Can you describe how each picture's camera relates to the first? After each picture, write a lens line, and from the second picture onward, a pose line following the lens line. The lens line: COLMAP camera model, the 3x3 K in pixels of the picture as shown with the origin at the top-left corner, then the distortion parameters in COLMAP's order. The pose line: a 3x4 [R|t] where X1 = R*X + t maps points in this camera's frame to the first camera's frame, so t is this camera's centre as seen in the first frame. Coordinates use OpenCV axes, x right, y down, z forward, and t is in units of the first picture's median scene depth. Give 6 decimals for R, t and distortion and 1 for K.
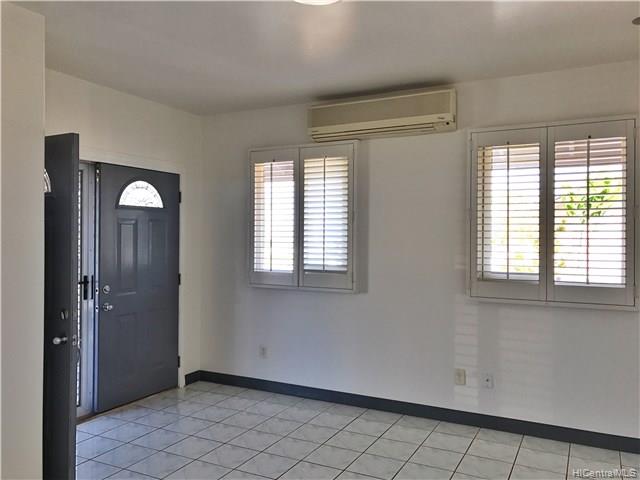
lens RADIAL K [[532.4, 0, 315.4], [0, 532.4, 234.9], [0, 0, 1]] dist [0.059921, -0.058608]
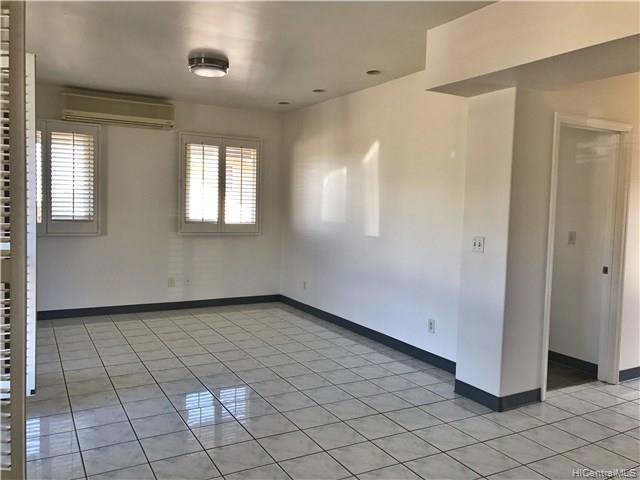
lens RADIAL K [[532.4, 0, 323.2], [0, 532.4, 233.9], [0, 0, 1]] dist [0.059921, -0.058608]
pose [[0.534886, -0.035518, 0.844178, -0.797309], [-0.020340, 0.998285, 0.054890, 0.016557], [-0.844680, -0.046531, 0.533246, -0.240218]]
